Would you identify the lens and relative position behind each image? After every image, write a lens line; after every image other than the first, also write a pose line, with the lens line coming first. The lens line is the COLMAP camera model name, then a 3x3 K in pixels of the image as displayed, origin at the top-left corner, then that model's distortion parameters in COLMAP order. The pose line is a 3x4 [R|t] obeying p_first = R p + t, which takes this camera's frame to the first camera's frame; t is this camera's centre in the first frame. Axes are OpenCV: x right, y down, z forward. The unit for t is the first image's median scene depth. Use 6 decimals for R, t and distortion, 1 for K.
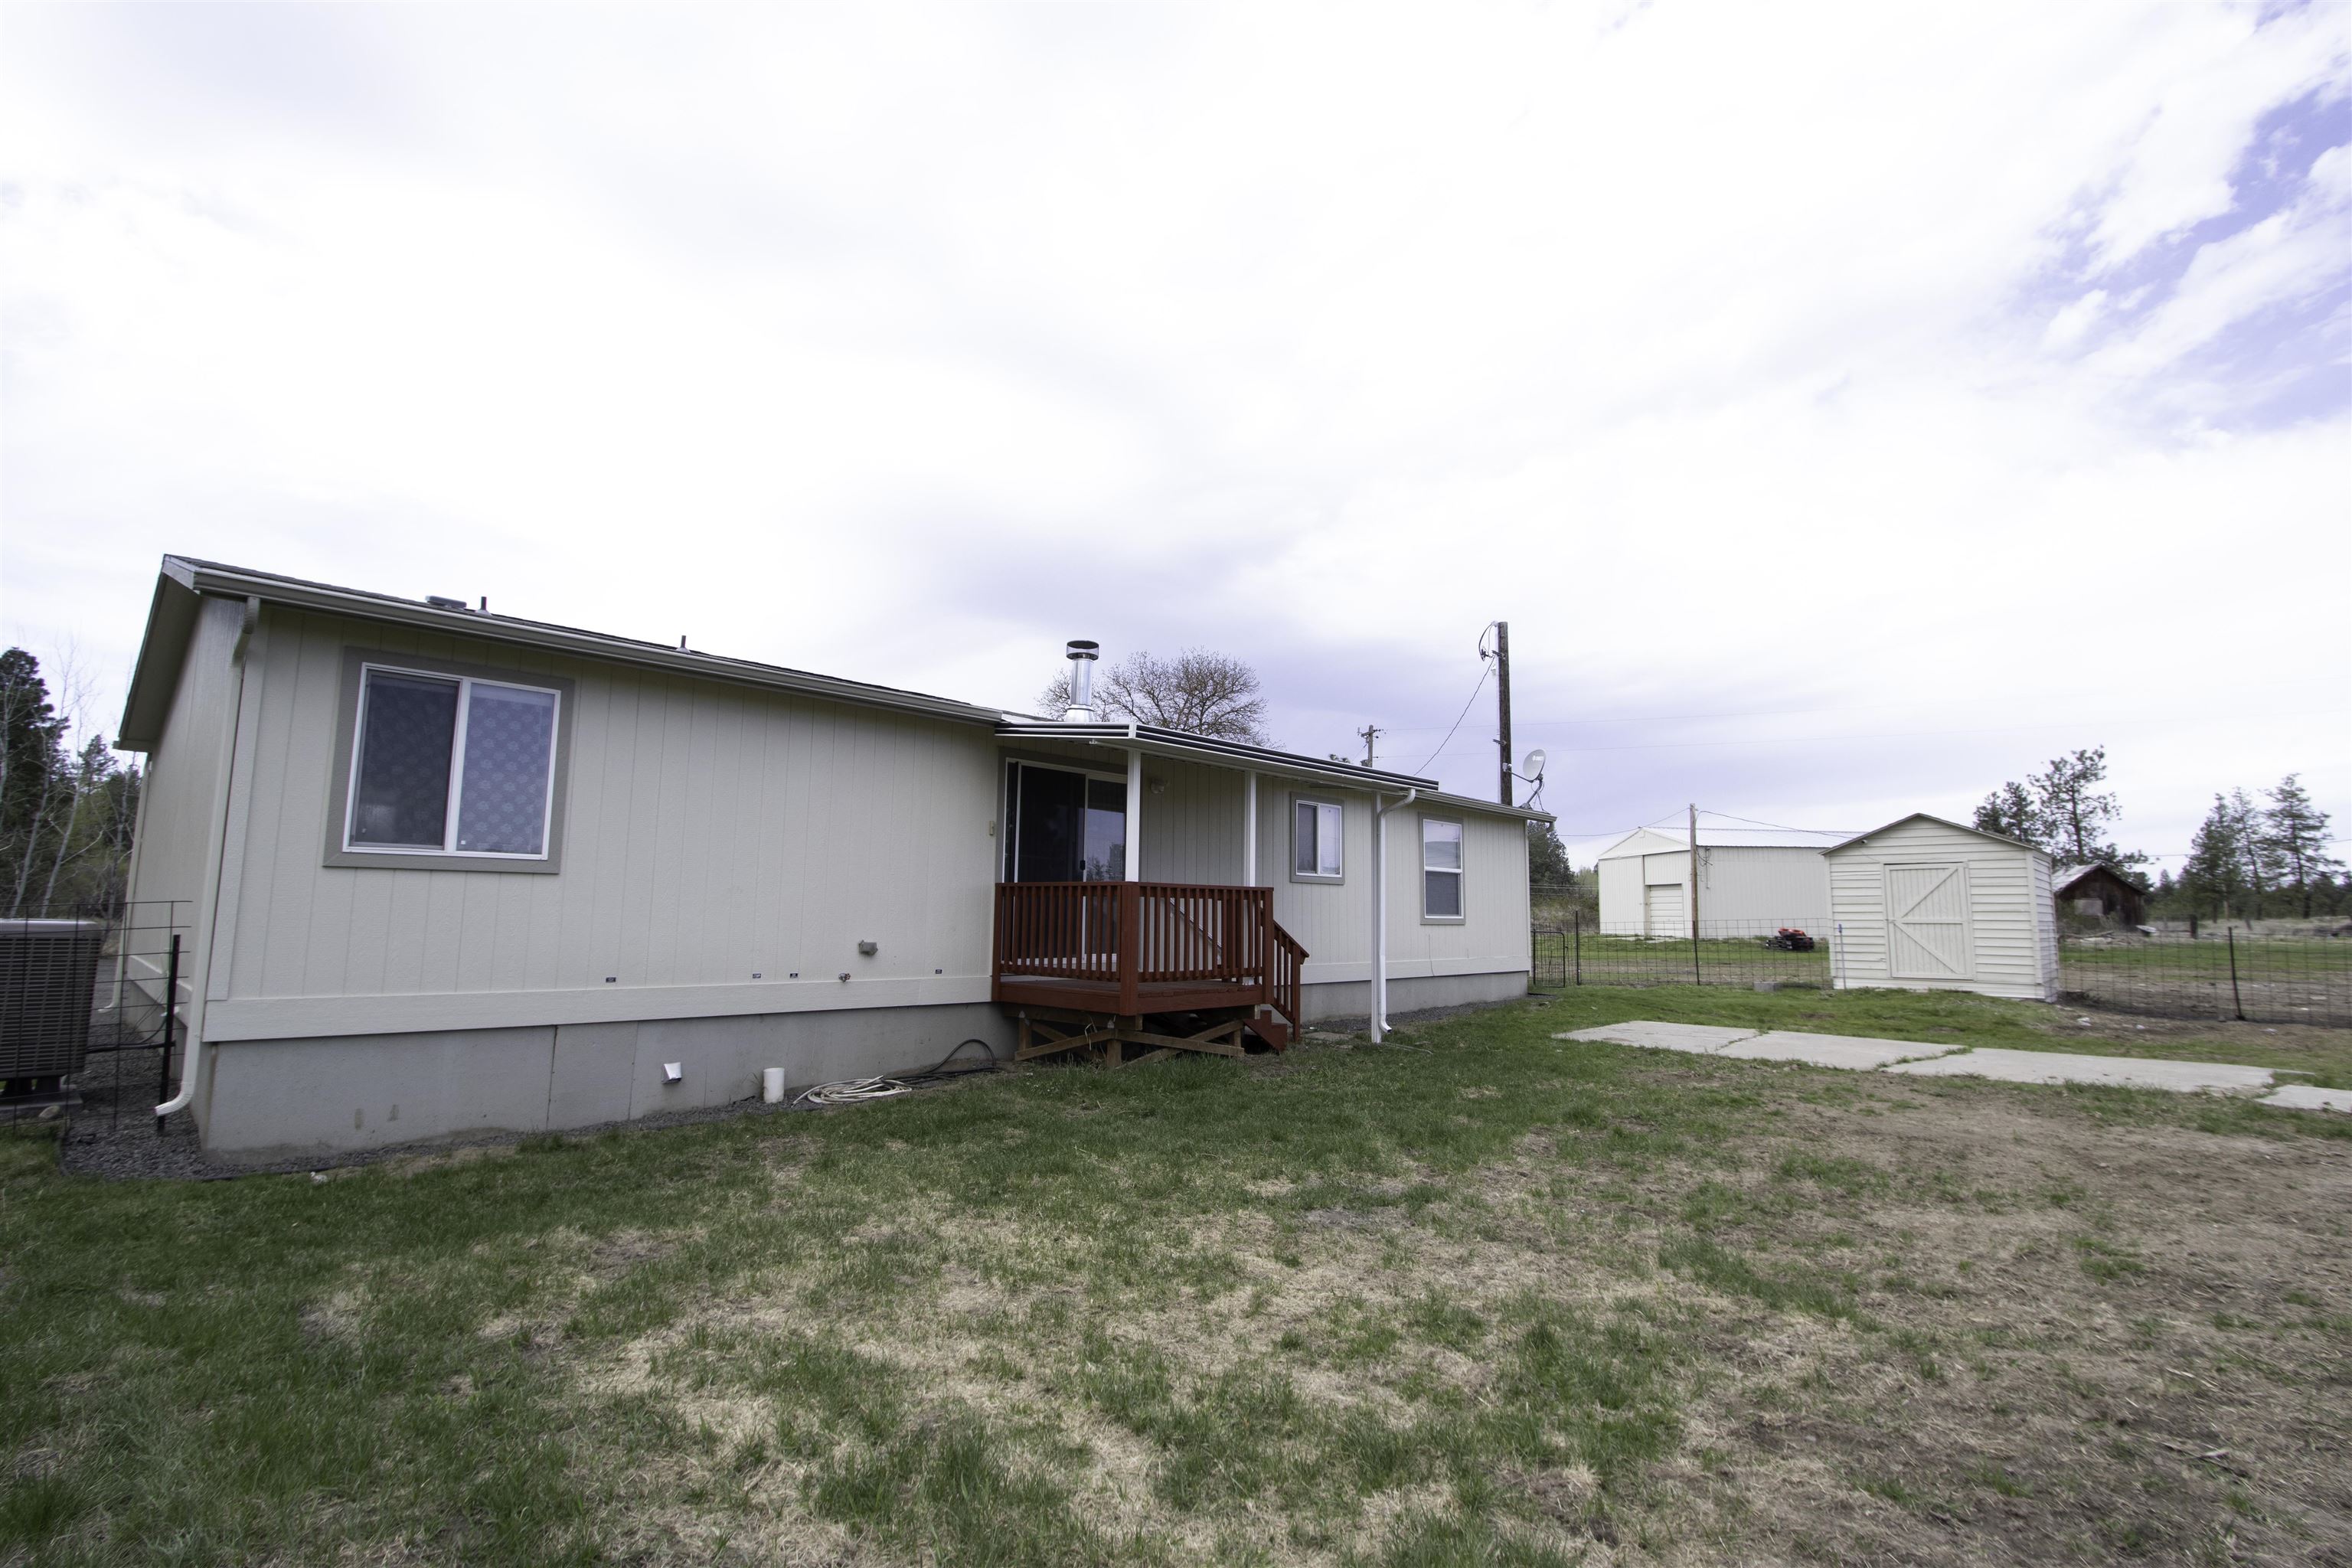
lens RADIAL K [[1077.1, 0, 1177.9], [0, 1077.1, 795.7], [0, 0, 1]] dist [-0.004095, -0.000386]
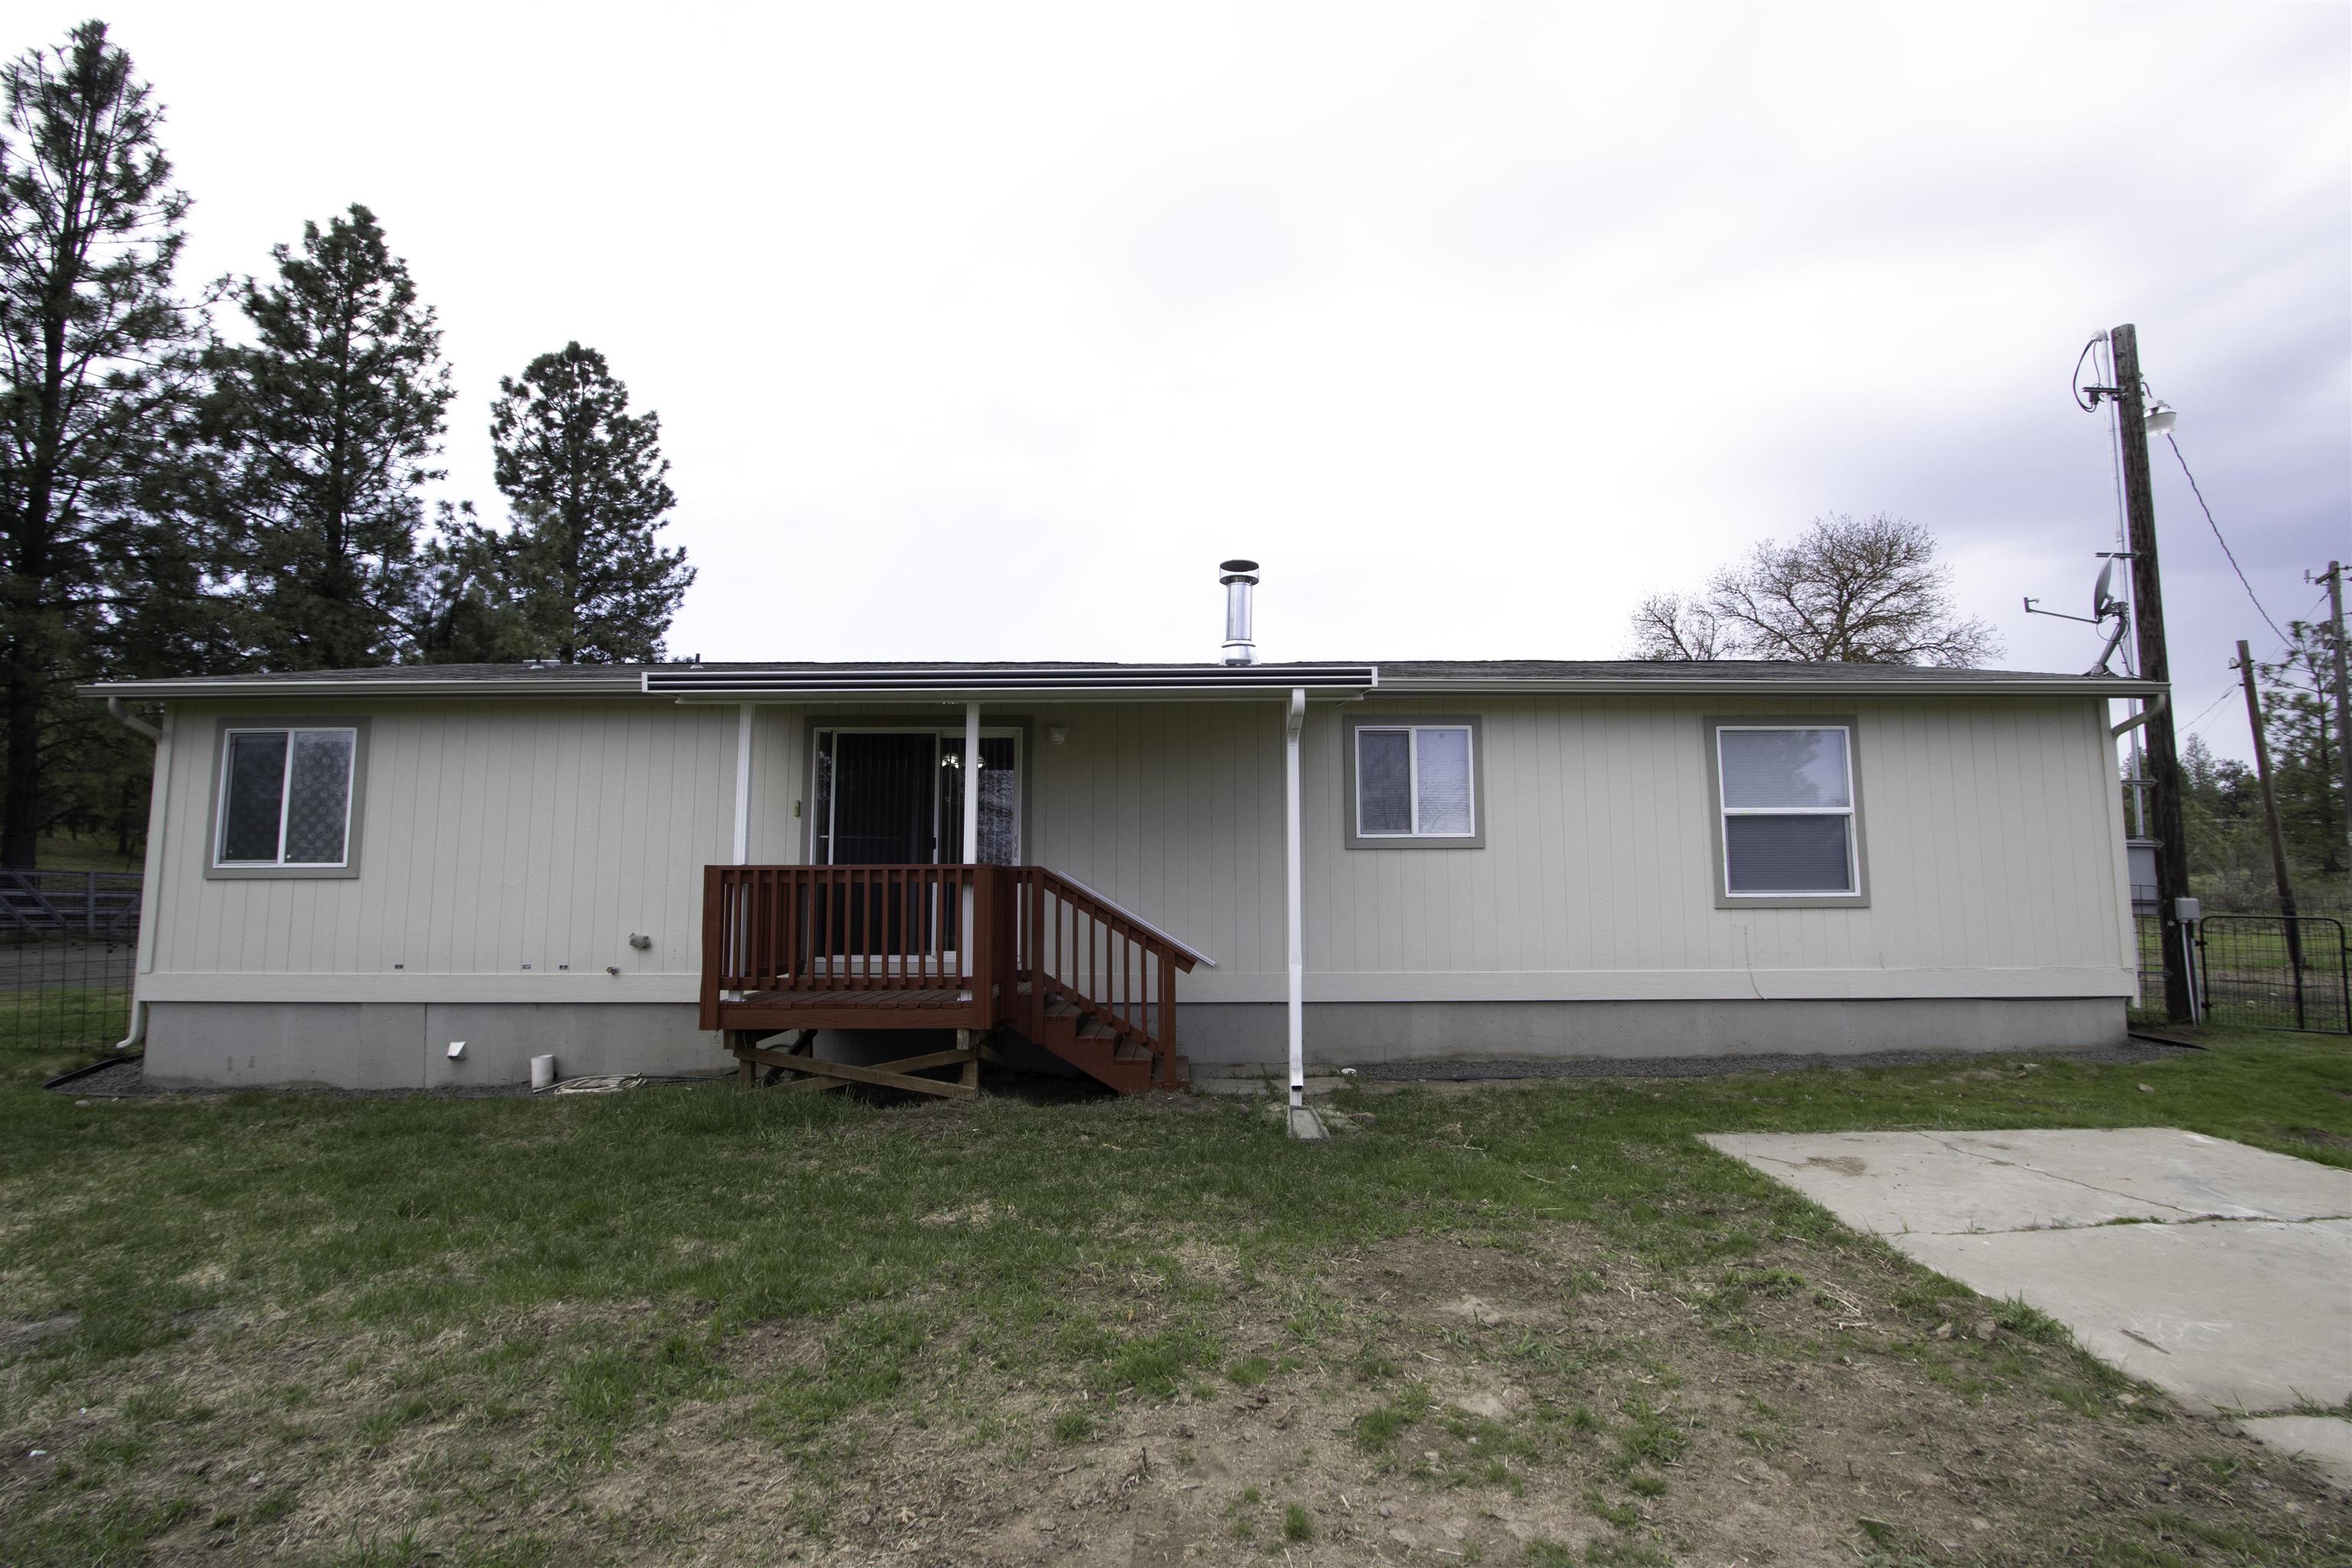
lens RADIAL K [[1077.1, 0, 1176.0], [0, 1077.1, 775.7], [0, 0, 1]] dist [-0.004095, -0.000386]
pose [[0.687080, -0.094495, -0.720410, 0.640643], [0.093925, 0.994739, -0.040899, 0.063807], [0.720485, -0.039563, 0.692341, 0.561385]]
